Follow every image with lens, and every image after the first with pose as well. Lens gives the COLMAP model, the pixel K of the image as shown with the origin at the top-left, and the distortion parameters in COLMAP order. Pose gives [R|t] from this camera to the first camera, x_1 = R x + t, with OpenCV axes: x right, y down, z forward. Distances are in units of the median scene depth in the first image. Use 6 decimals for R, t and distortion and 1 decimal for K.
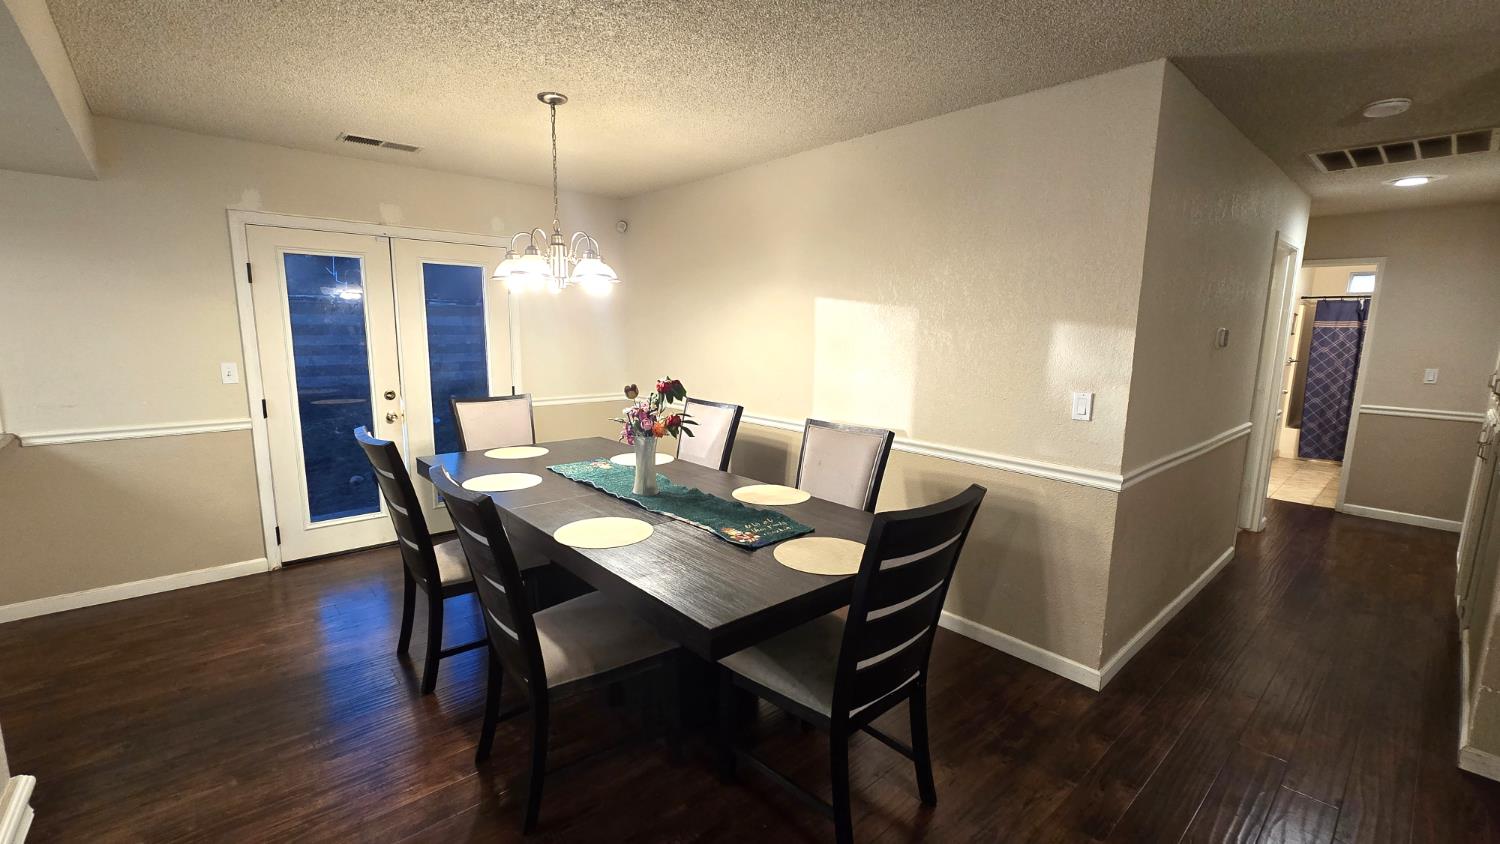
lens RADIAL K [[632.4, 0, 752.8], [0, 632.4, 424.2], [0, 0, 1]] dist [-0.001926, 0.001303]
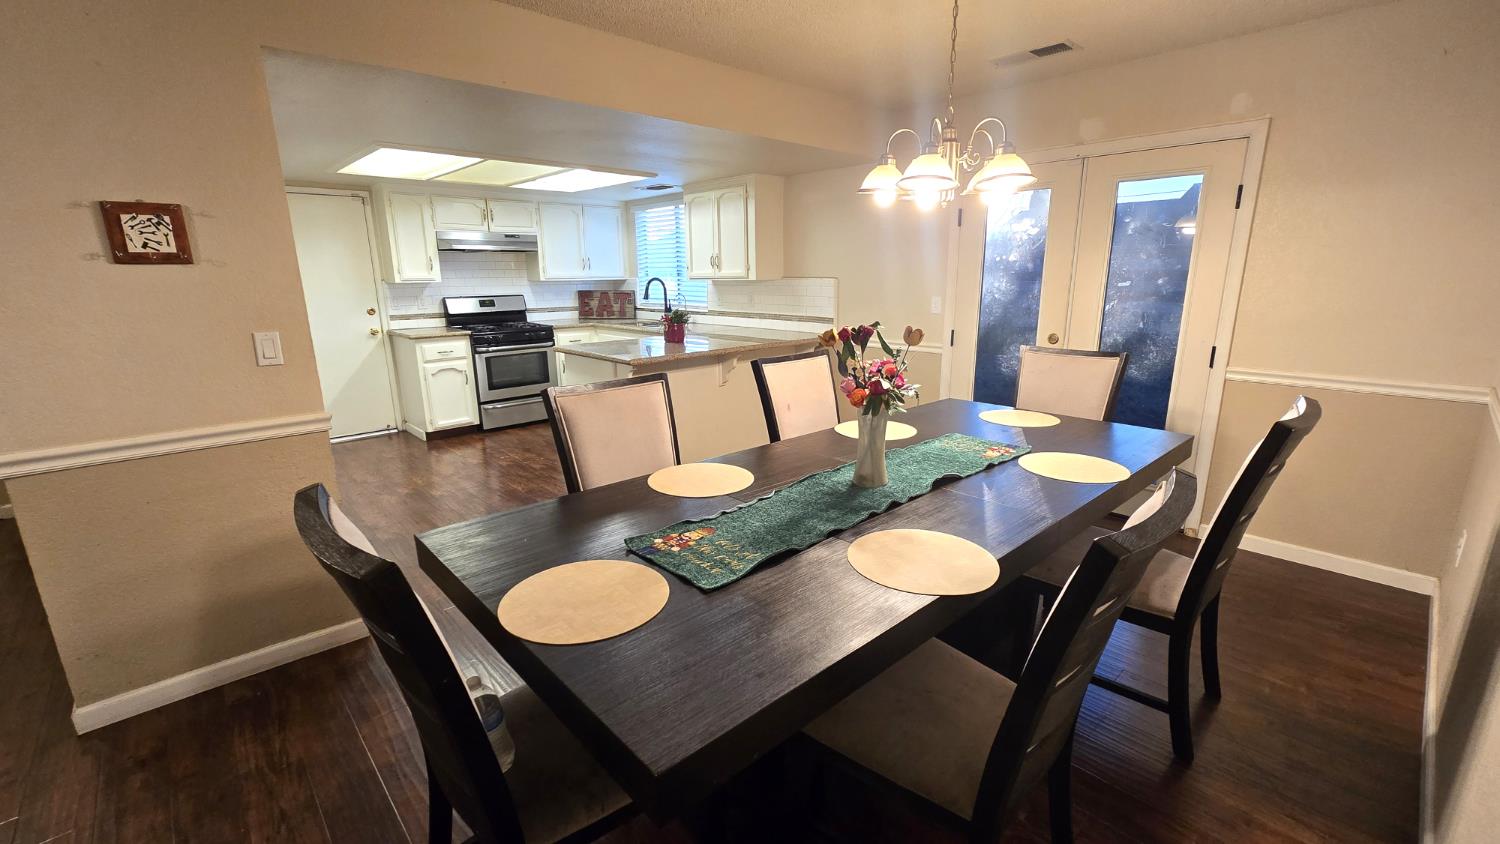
lens RADIAL K [[632.4, 0, 752.2], [0, 632.4, 428.2], [0, 0, 1]] dist [-0.001926, 0.001303]
pose [[0.018900, 0.225074, -0.974158, 0.505349], [-0.145378, 0.964596, 0.220044, -0.088922], [0.989196, 0.137462, 0.050951, 0.794748]]
